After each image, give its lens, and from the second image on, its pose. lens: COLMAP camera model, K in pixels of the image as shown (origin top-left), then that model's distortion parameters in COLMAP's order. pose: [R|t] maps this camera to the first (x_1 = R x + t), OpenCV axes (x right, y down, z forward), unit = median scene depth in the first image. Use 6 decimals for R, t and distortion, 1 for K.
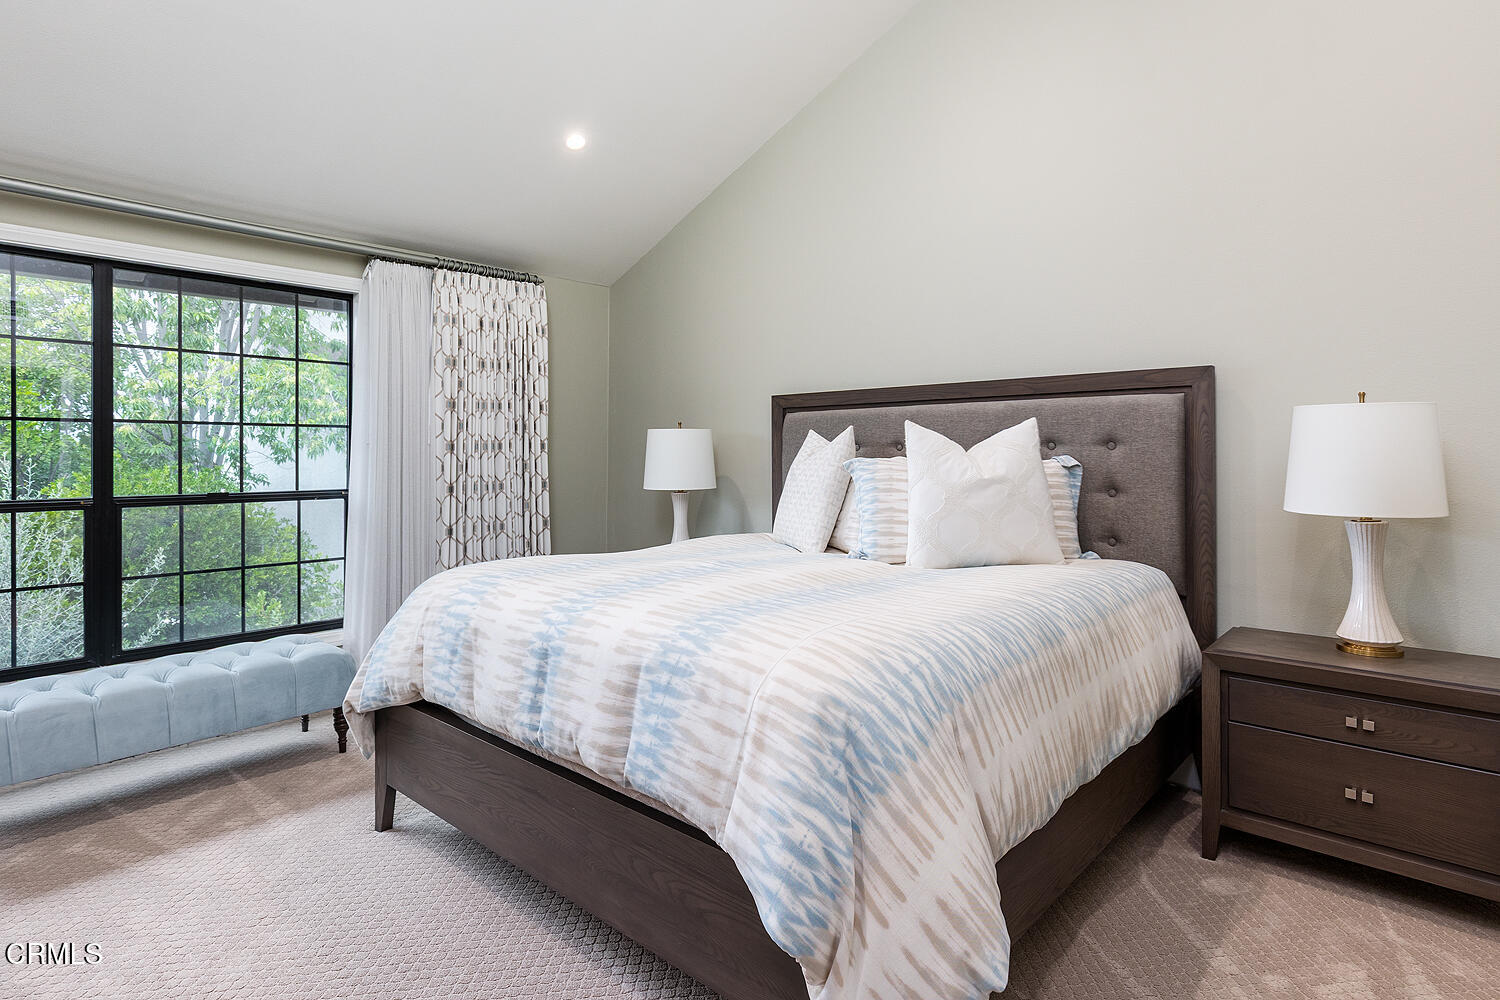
lens RADIAL K [[806.0, 0, 754.5], [0, 806.0, 450.5], [0, 0, 1]] dist [0.005633, 0.000600]
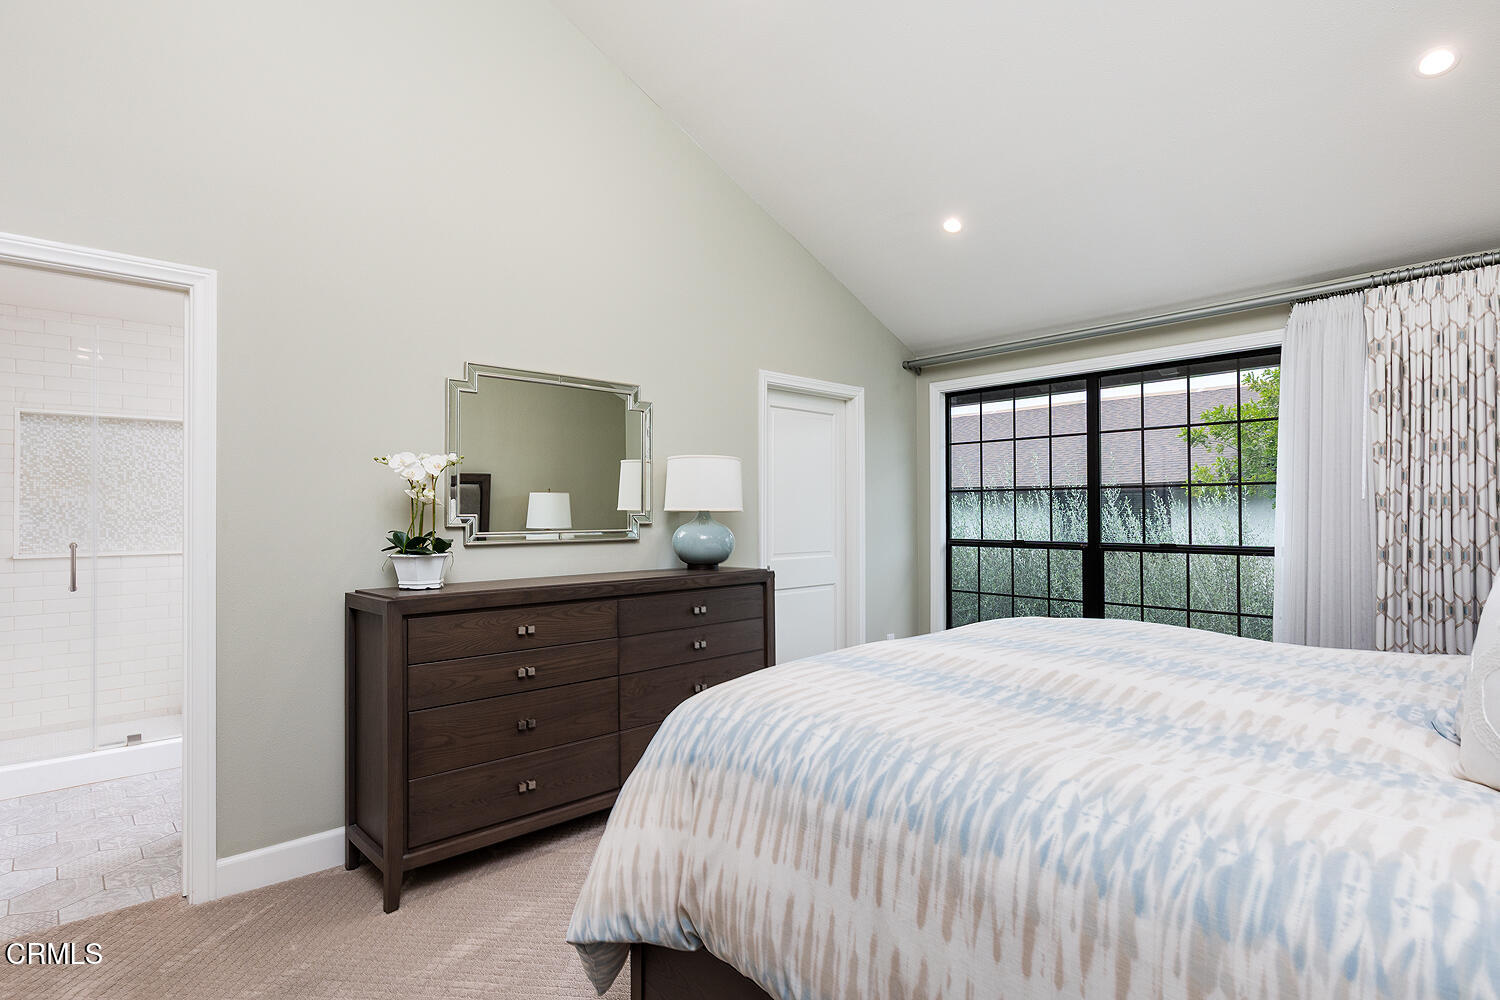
lens RADIAL K [[758.7, 0, 750.0], [0, 758.7, 500.0], [0, 0, 1]] dist [0.000260, 0.000183]
pose [[-0.116778, -0.012963, -0.993073, 0.557562], [0.006571, 0.999883, -0.013825, -0.000979], [0.993136, -0.008140, -0.116679, 0.549379]]
